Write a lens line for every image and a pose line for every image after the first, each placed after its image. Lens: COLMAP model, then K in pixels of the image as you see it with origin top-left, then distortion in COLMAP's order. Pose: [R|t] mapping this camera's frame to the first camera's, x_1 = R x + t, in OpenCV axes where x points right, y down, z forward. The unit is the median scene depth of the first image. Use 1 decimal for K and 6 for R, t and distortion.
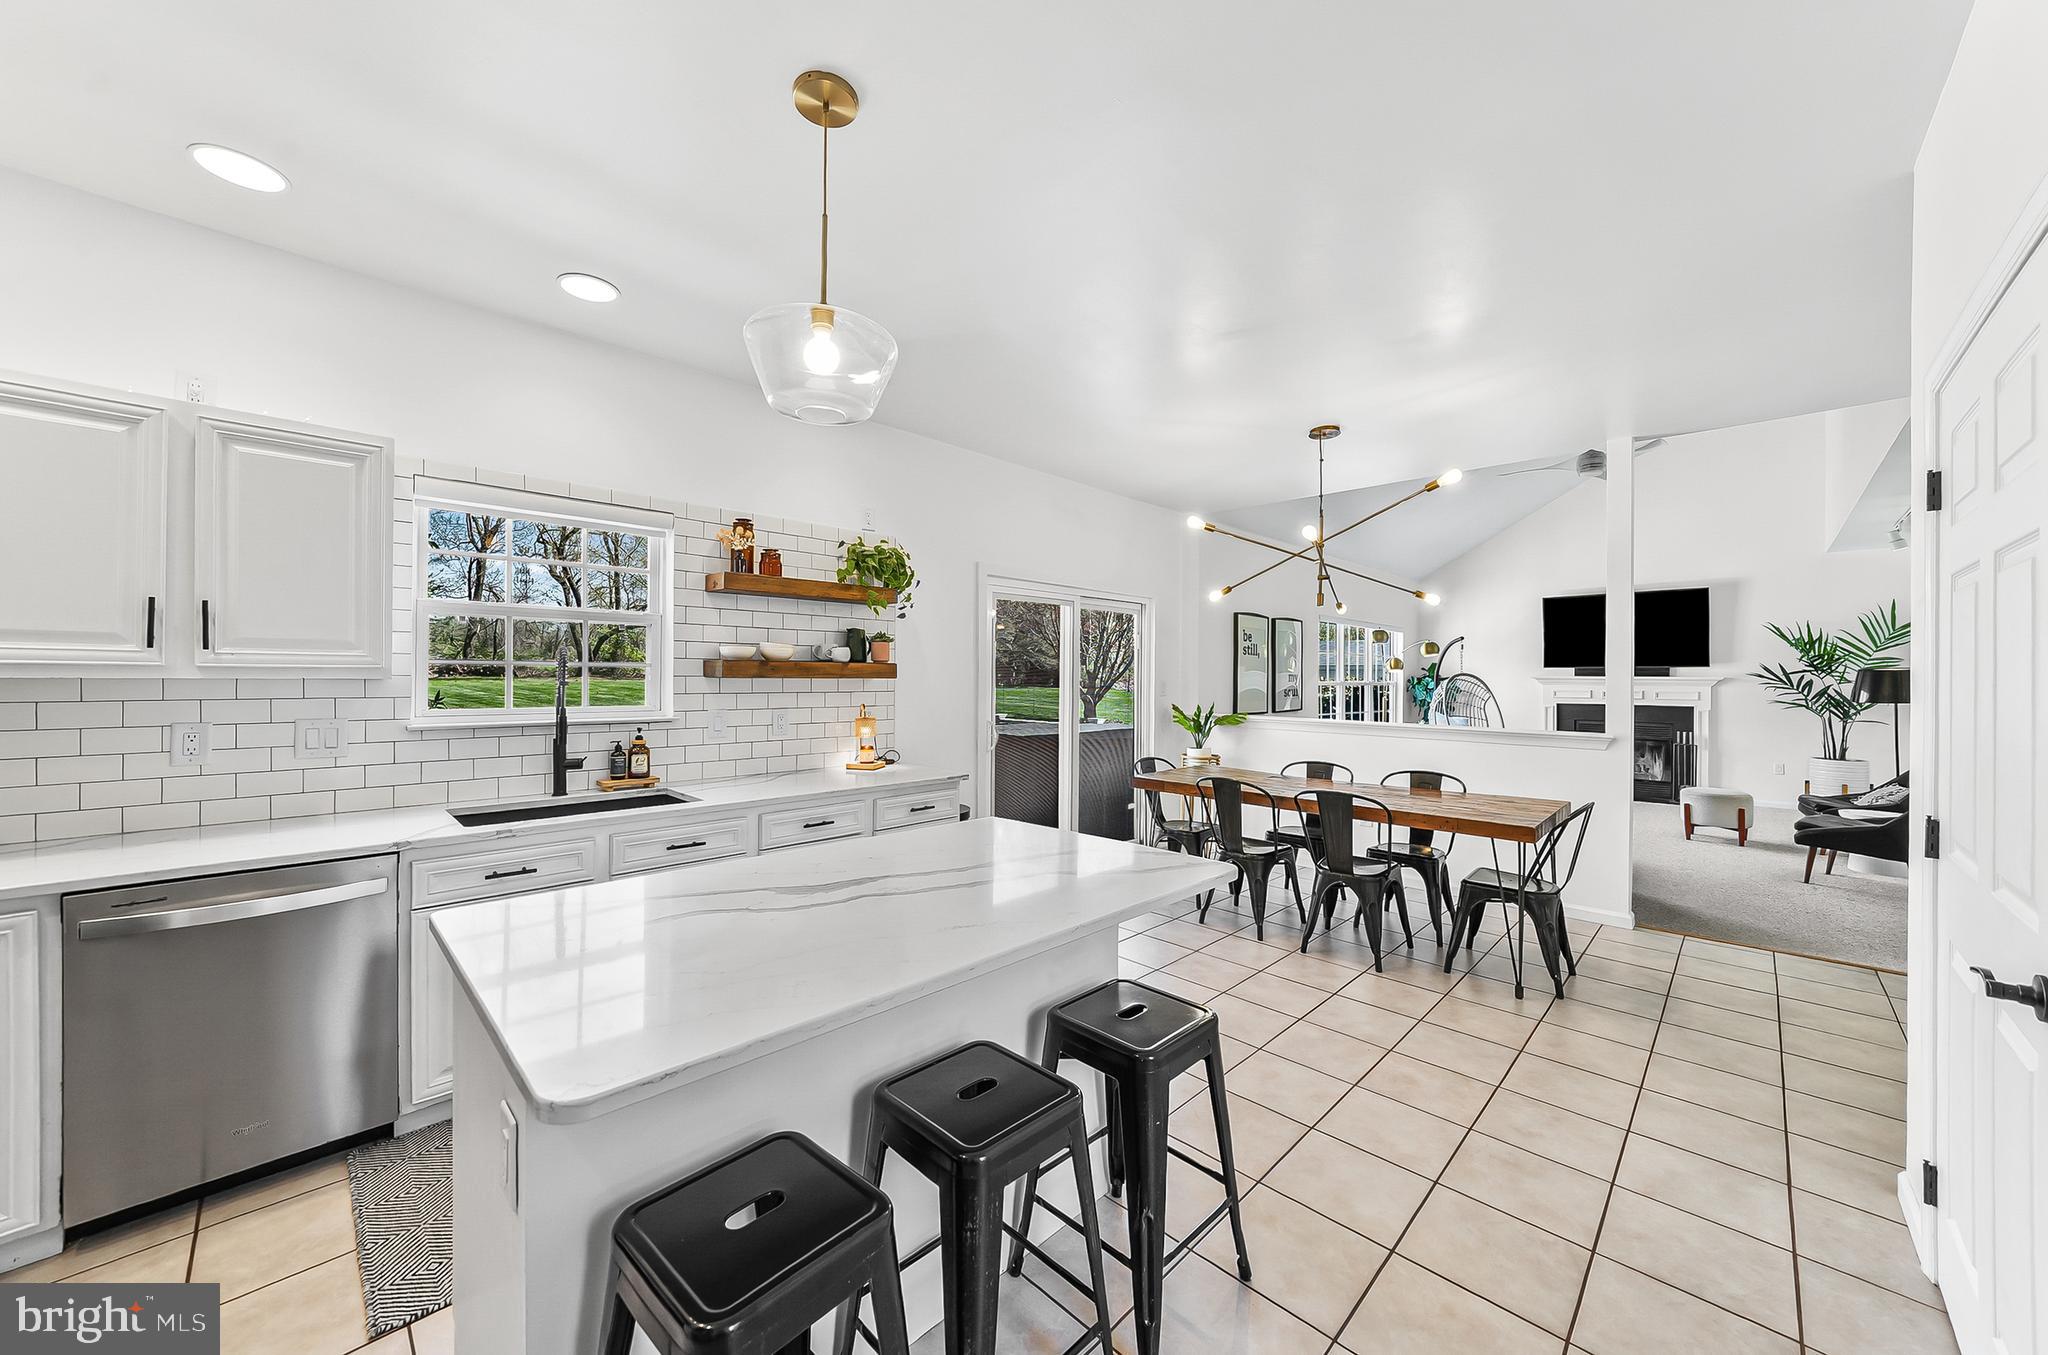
lens RADIAL K [[744.7, 0, 1013.3], [0, 744.7, 677.3], [0, 0, 1]] dist [-0.000186, 0.000467]
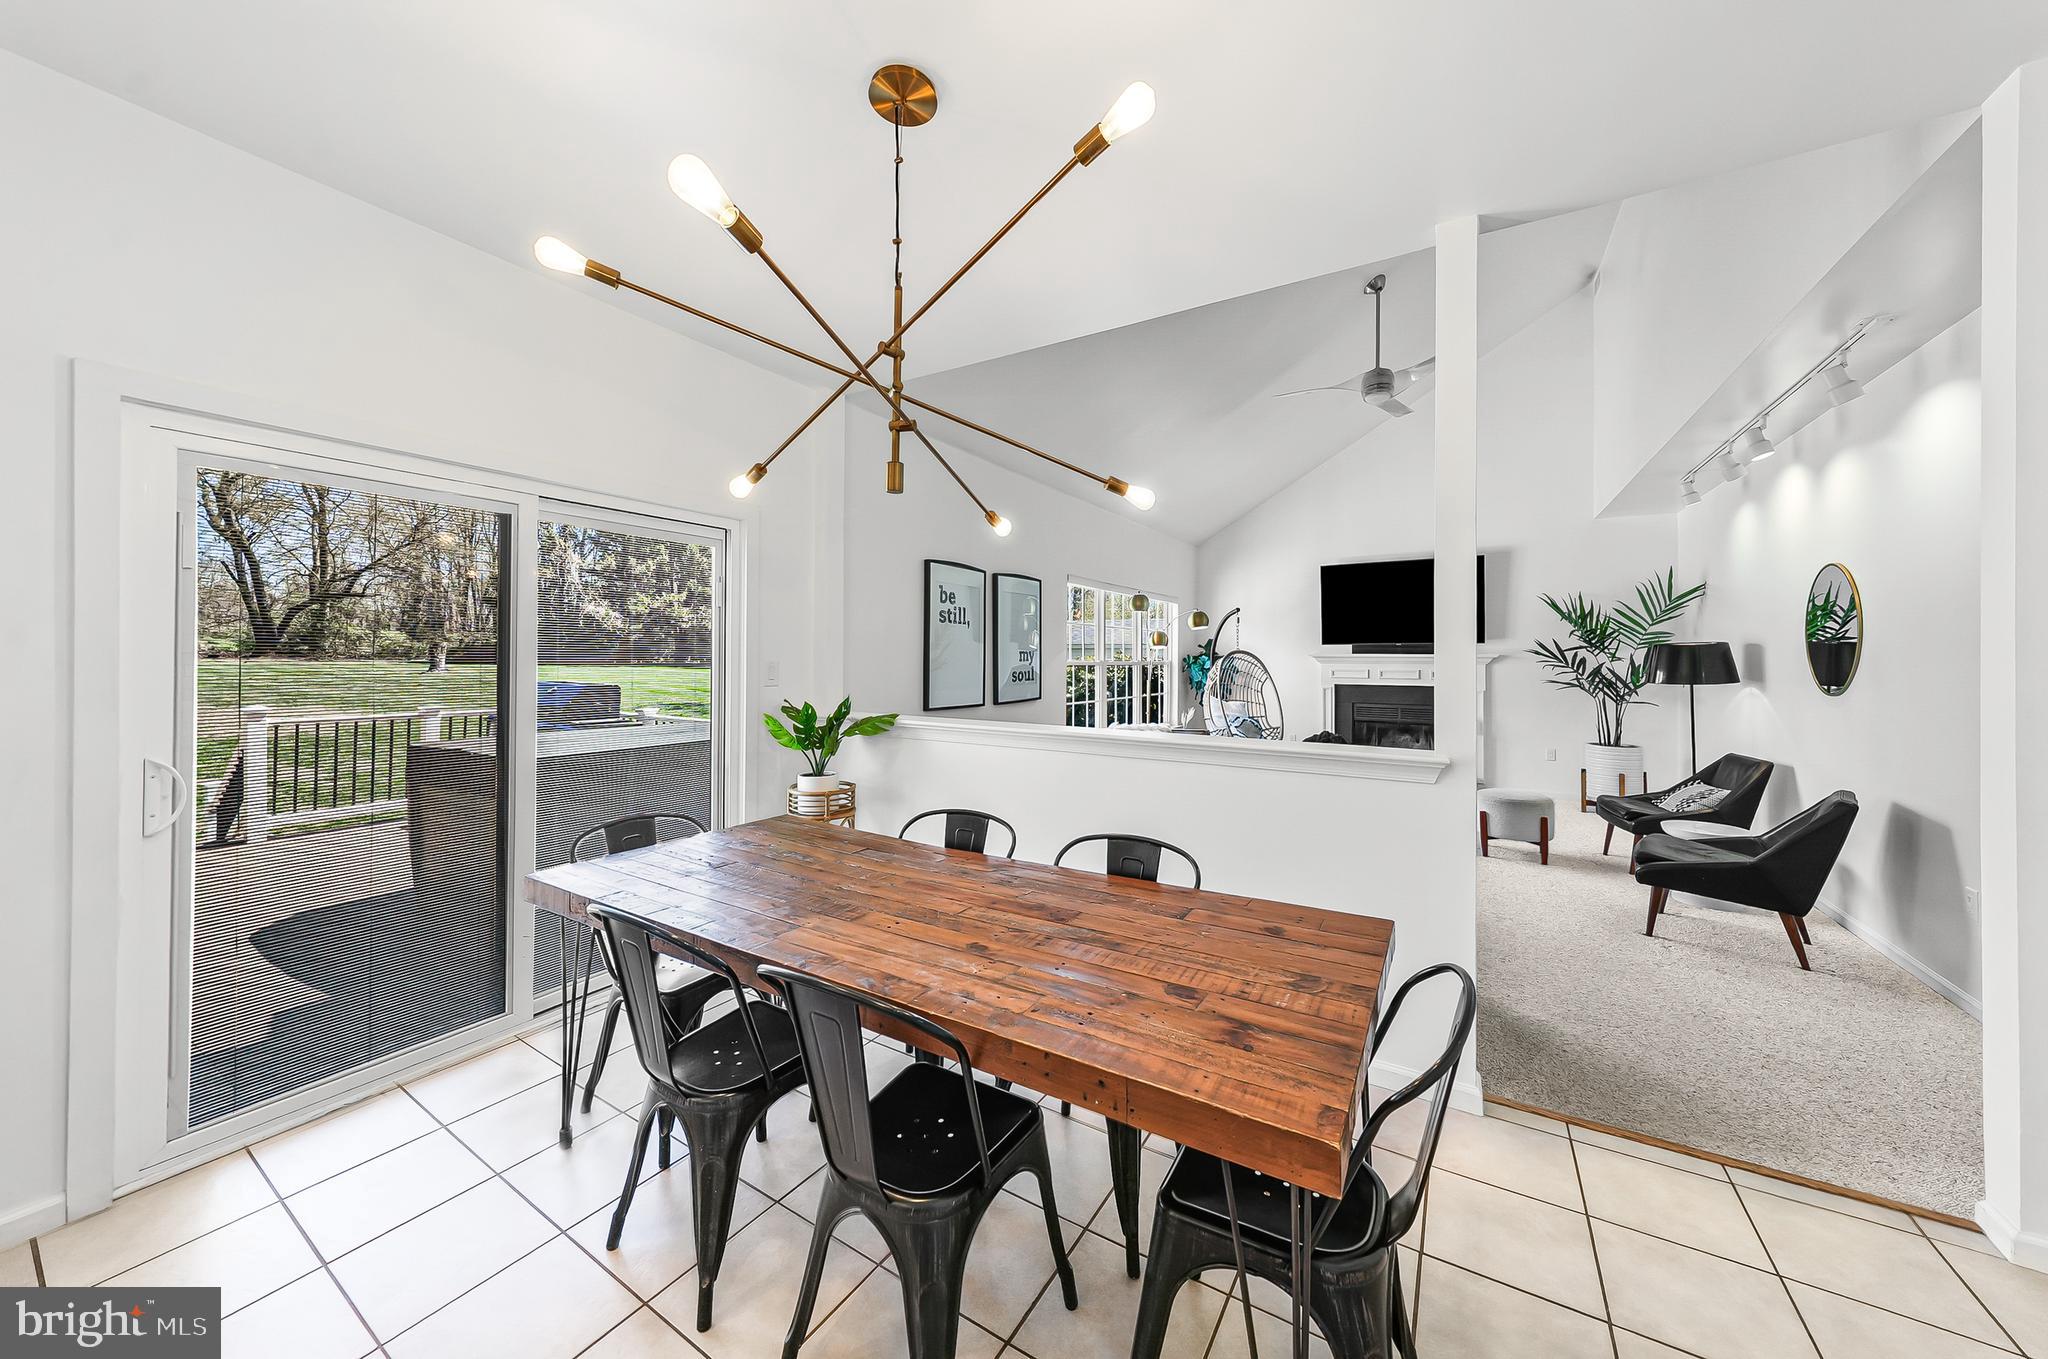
lens RADIAL K [[726.1, 0, 1021.5], [0, 726.1, 654.4], [0, 0, 1]] dist [0.011417, 0.000028]
pose [[0.972722, -0.001578, 0.231969, 0.378743], [0.002466, 0.999991, -0.003539, 0.002661], [-0.231962, 0.004014, 0.972717, 0.556920]]
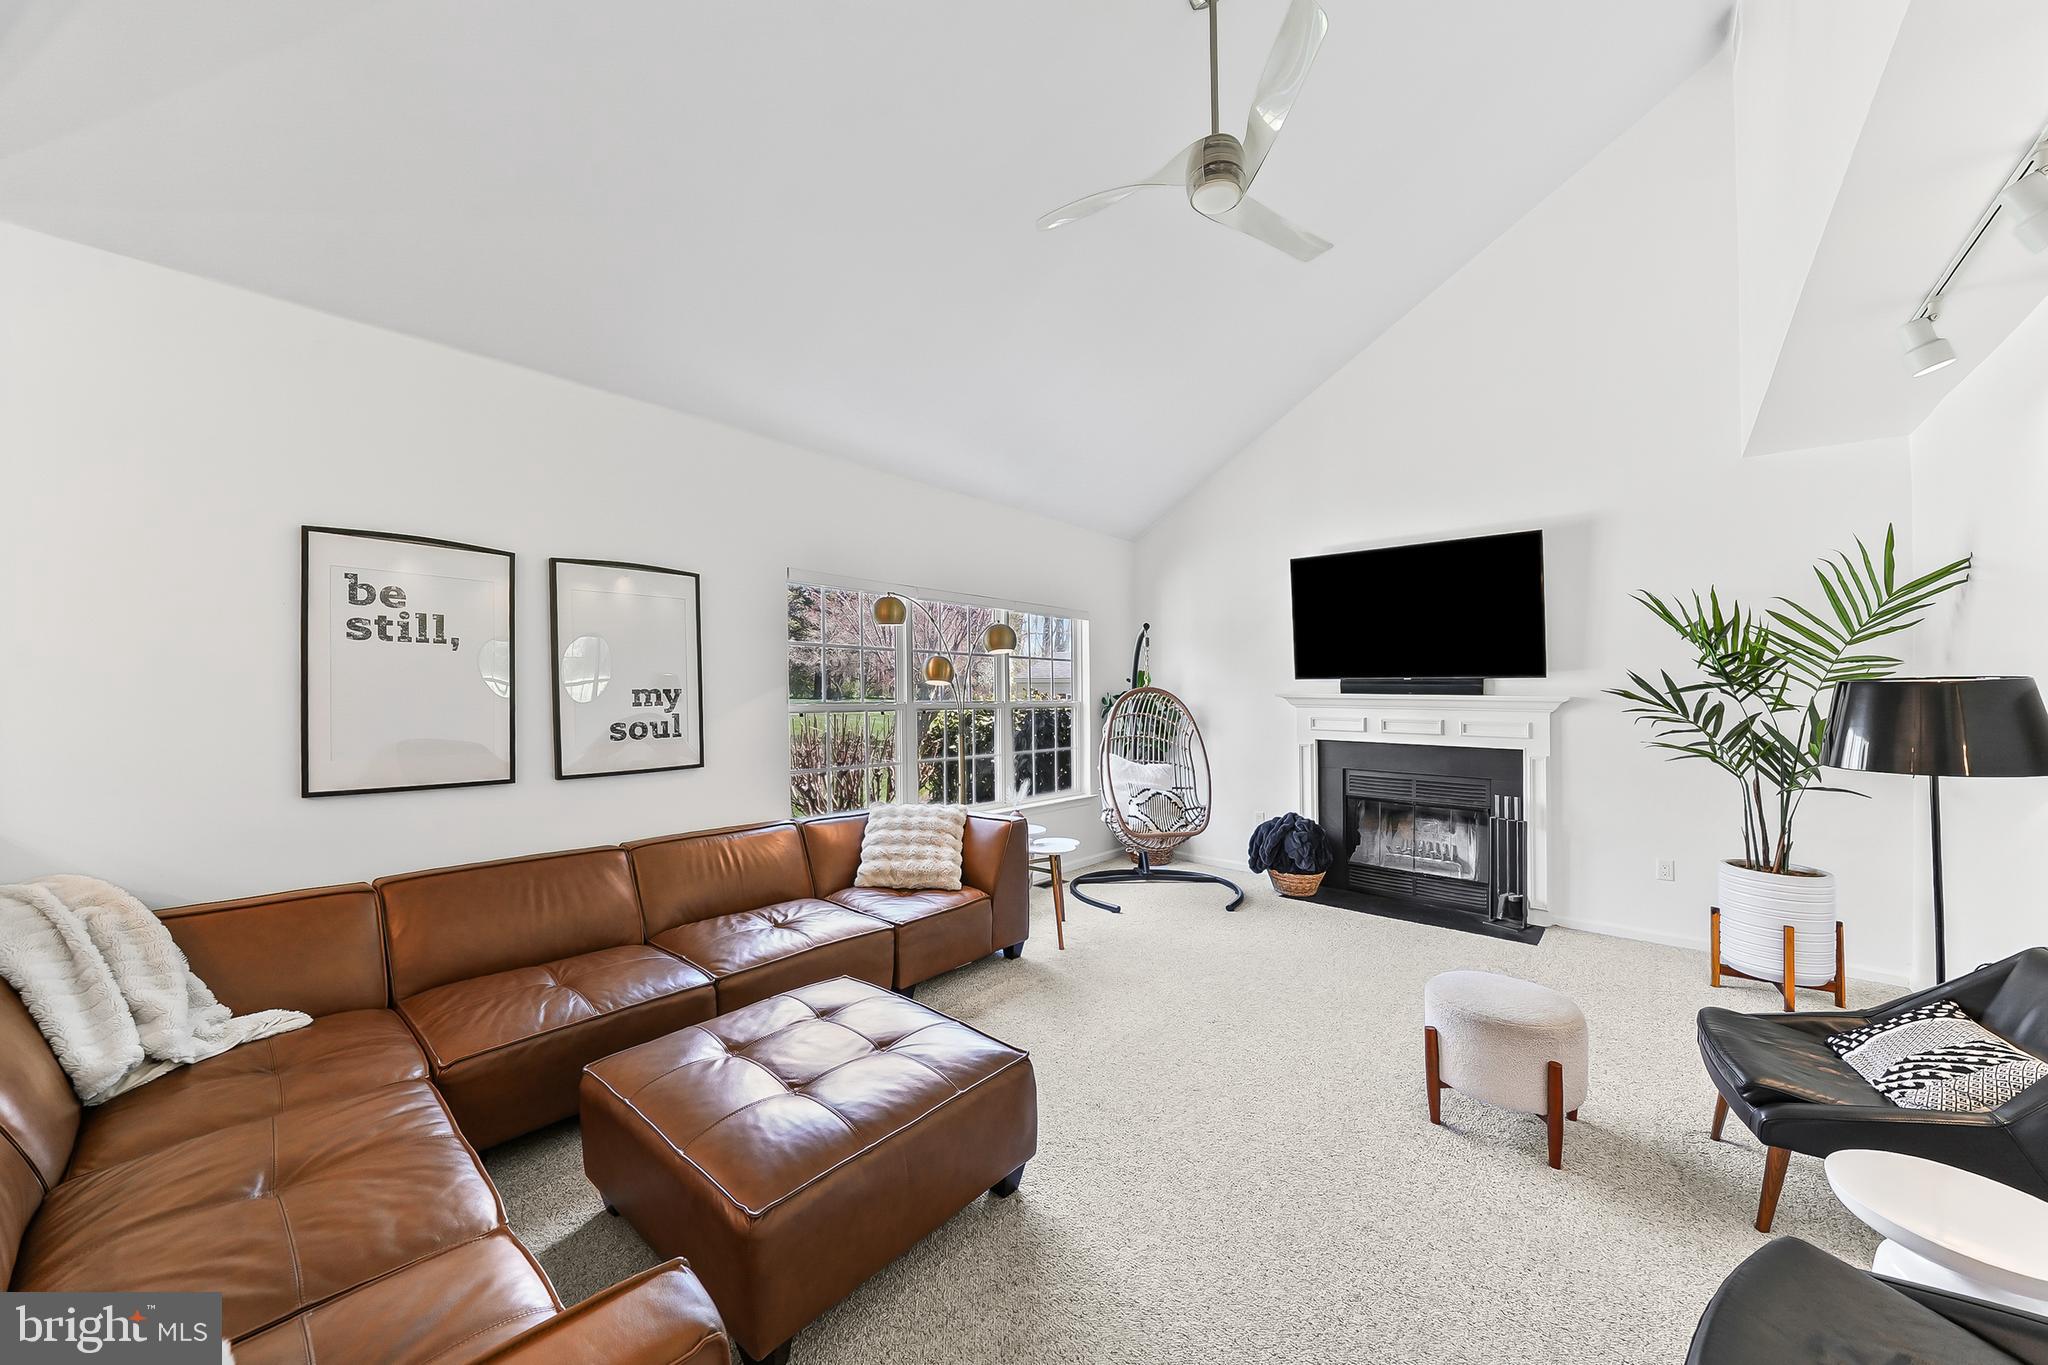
lens RADIAL K [[735.6, 0, 1024.0], [0, 735.6, 682.5], [0, 0, 1]] dist [-0.010508, 0.000158]
pose [[0.997929, 0.002416, 0.064284, 1.077160], [-0.001697, 0.999935, -0.011245, -0.007556], [-0.064307, 0.011113, 0.997868, 1.018746]]
